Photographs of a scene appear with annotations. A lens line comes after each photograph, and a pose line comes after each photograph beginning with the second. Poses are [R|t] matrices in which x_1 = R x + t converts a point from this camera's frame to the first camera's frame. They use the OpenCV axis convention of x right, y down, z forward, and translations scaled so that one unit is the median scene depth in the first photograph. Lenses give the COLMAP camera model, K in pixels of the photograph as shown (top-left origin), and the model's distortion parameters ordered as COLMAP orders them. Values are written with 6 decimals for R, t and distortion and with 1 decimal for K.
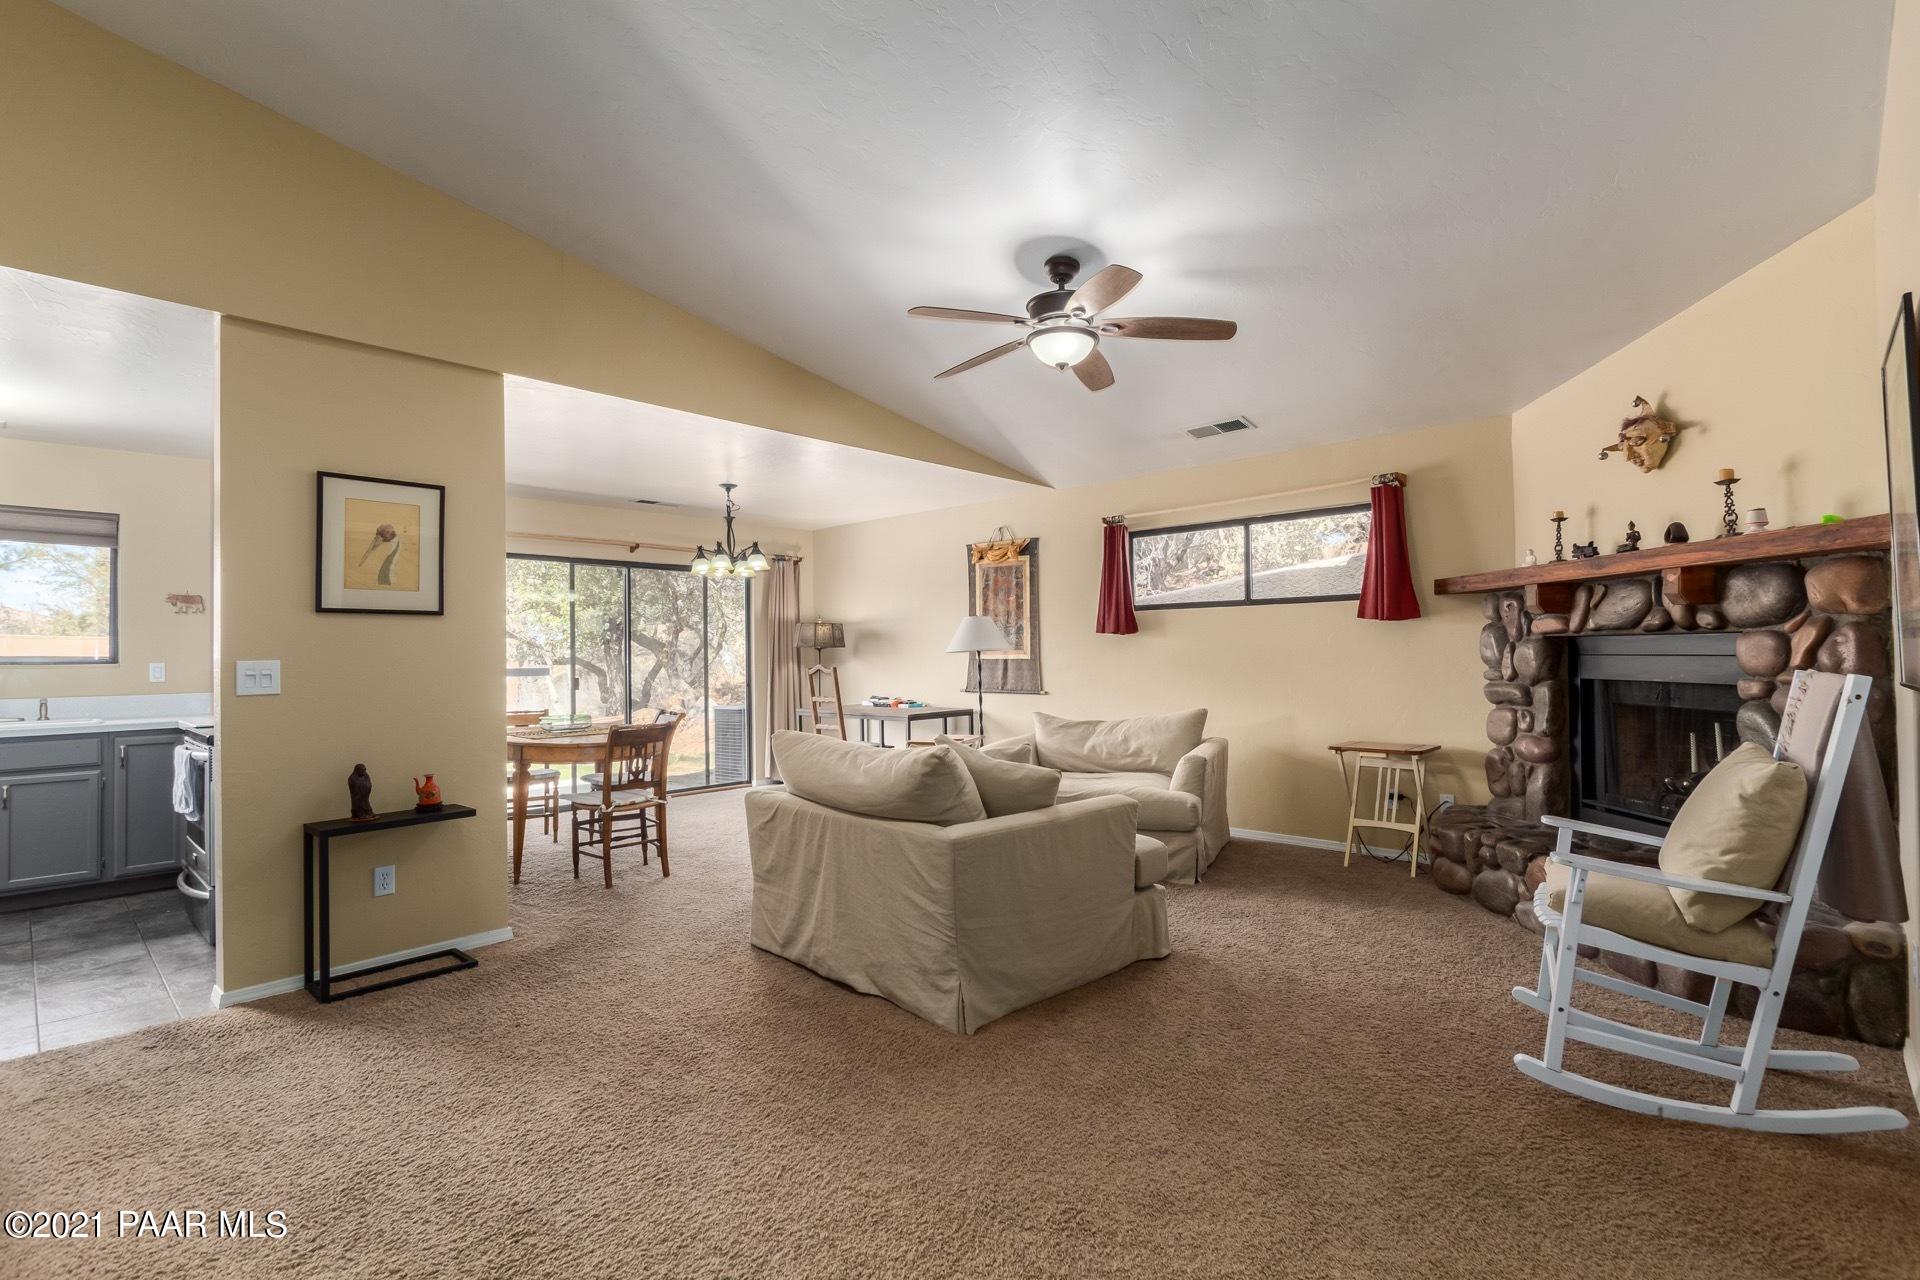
lens RADIAL K [[890.9, 0, 967.4], [0, 890.9, 640.4], [0, 0, 1]] dist [0.004814, -0.003000]
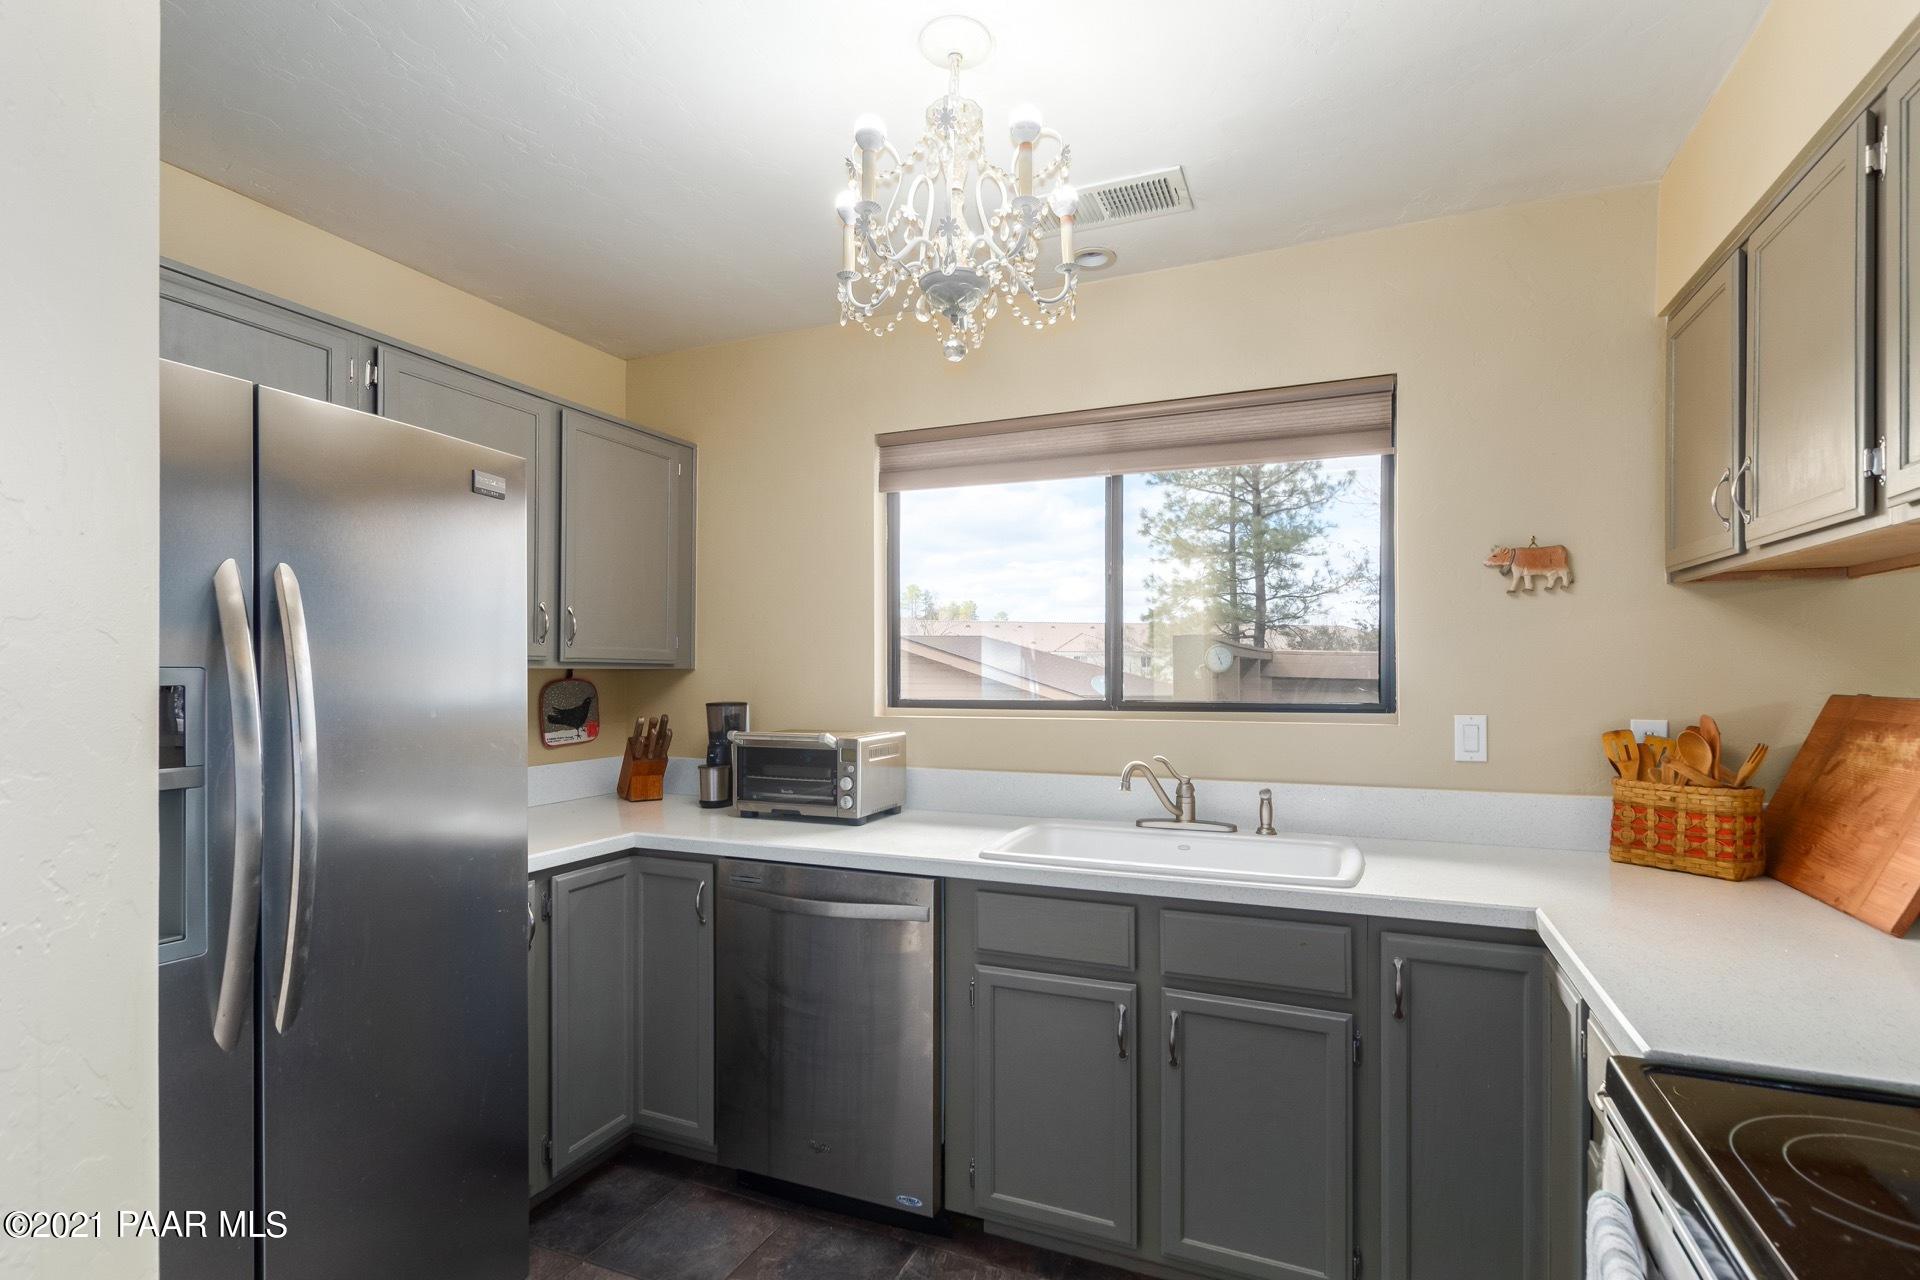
lens RADIAL K [[890.9, 0, 978.2], [0, 890.9, 675.5], [0, 0, 1]] dist [0.004814, -0.003000]
pose [[0.345155, 0.014545, -0.938433, -0.486855], [0.011534, 0.999739, 0.019737, -0.003427], [0.938475, -0.017637, 0.344897, 0.522955]]
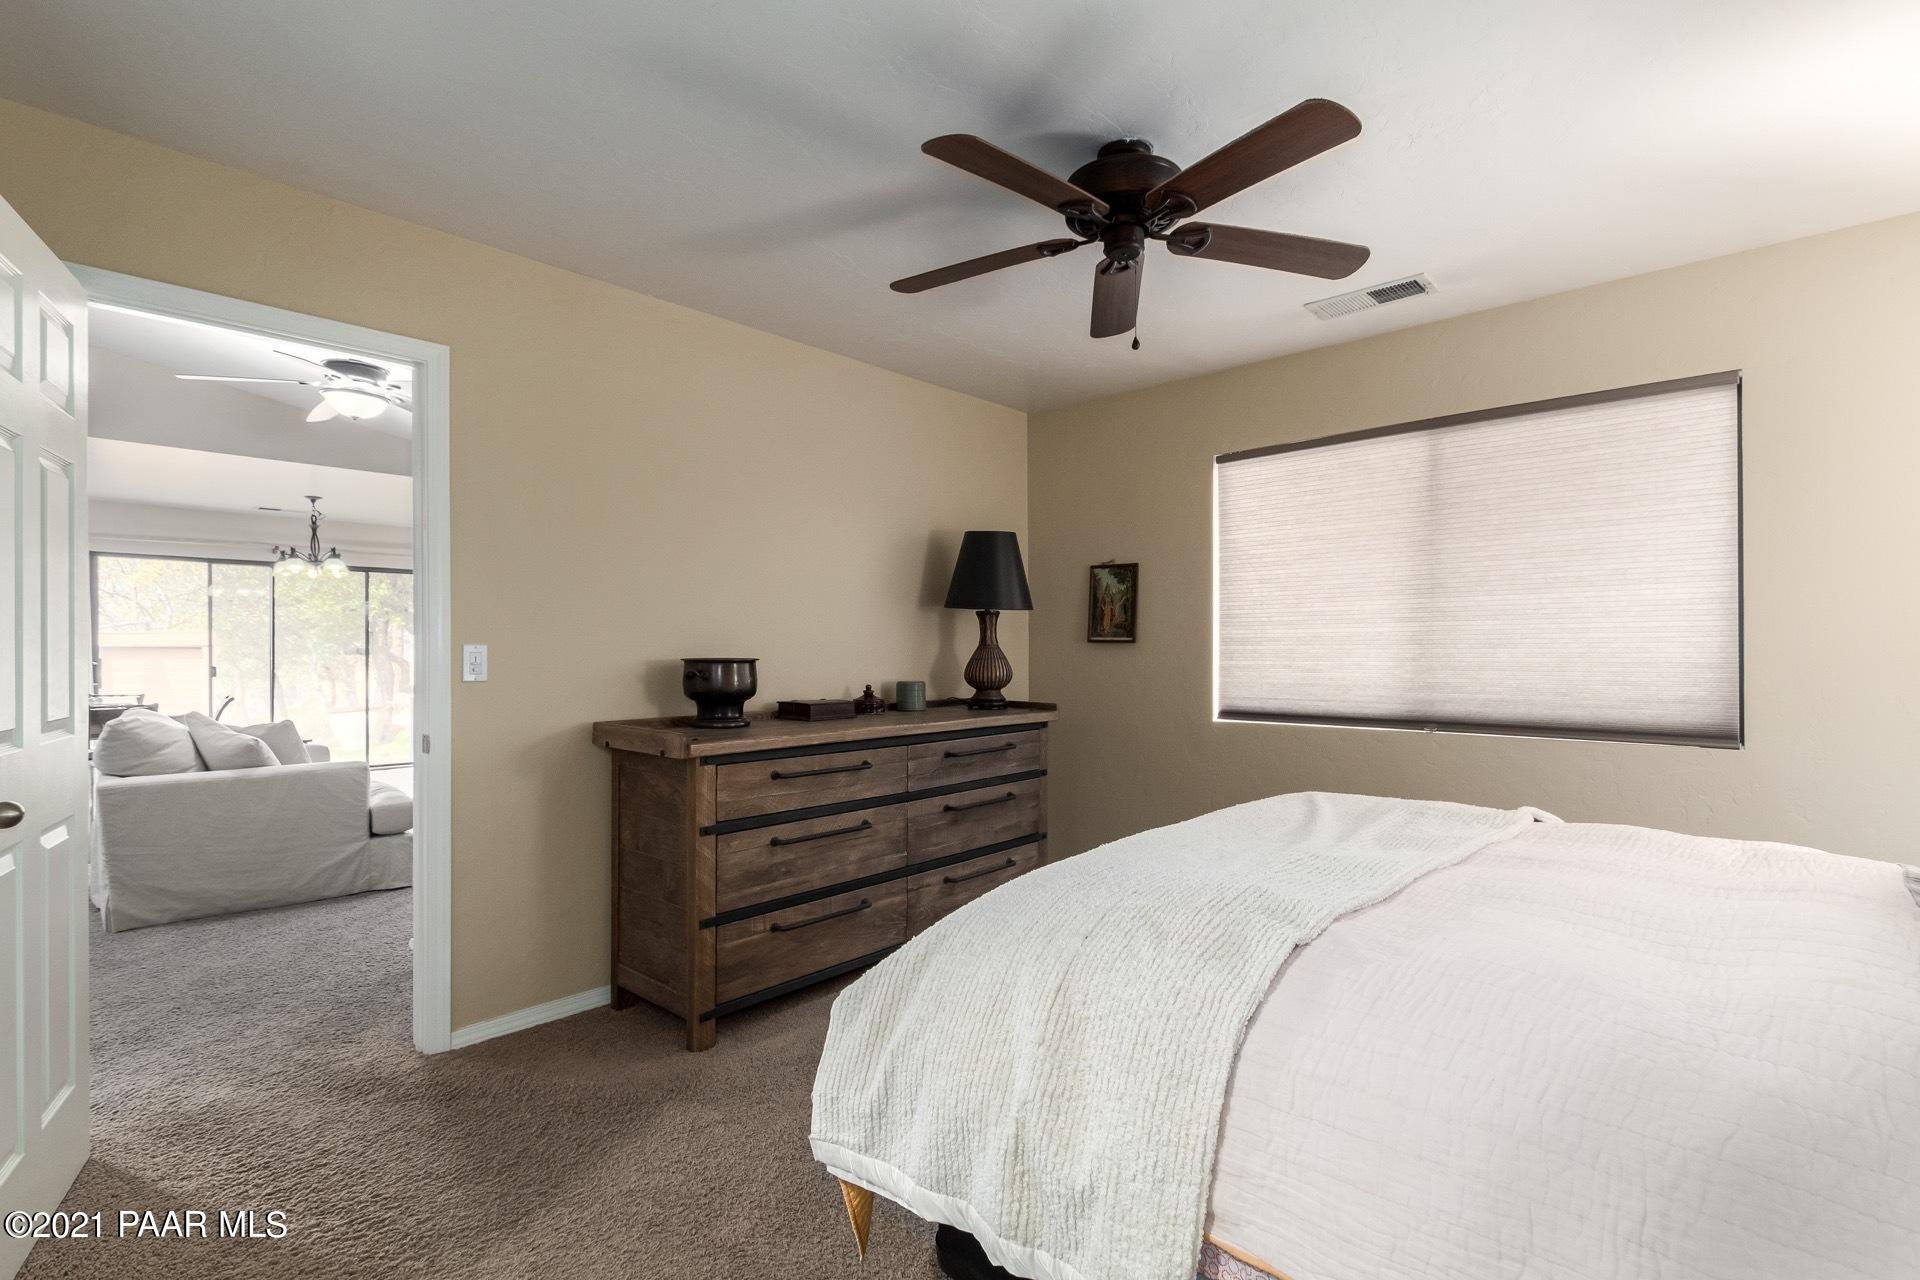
lens RADIAL K [[890.9, 0, 980.0], [0, 890.9, 654.5], [0, 0, 1]] dist [0.004814, -0.003000]
pose [[0.999716, 0.015053, 0.018499, 0.560512], [-0.015358, 0.999746, 0.016477, -0.005651], [-0.018247, -0.016757, 0.999693, -0.150650]]
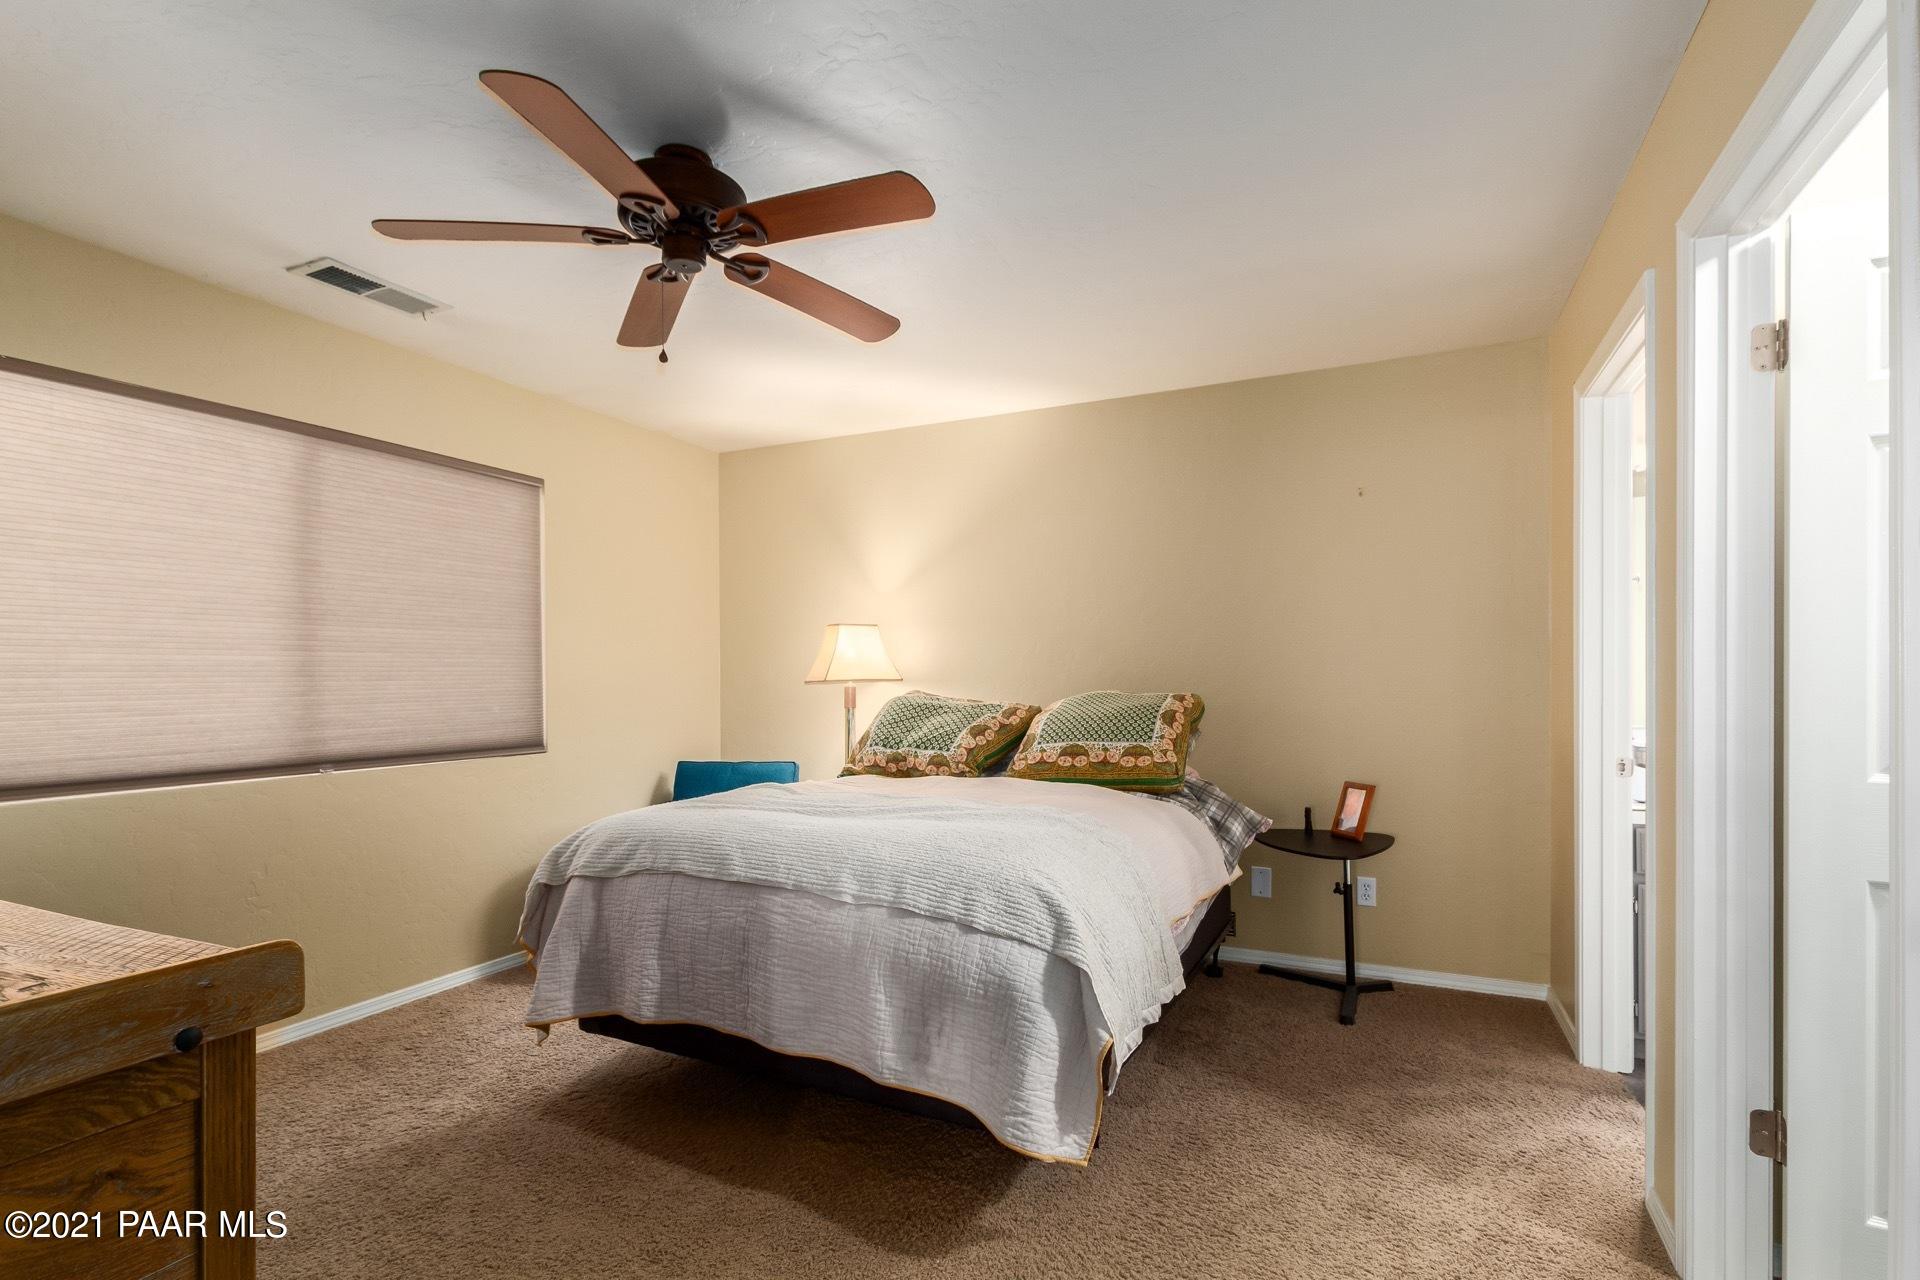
lens RADIAL K [[890.9, 0, 966.6], [0, 890.9, 678.1], [0, 0, 1]] dist [0.004814, -0.003000]
pose [[-0.306998, 0.014128, 0.951605, 0.267554], [-0.005622, 0.999845, -0.016658, -0.000119], [-0.951693, -0.010464, -0.306871, 0.201650]]
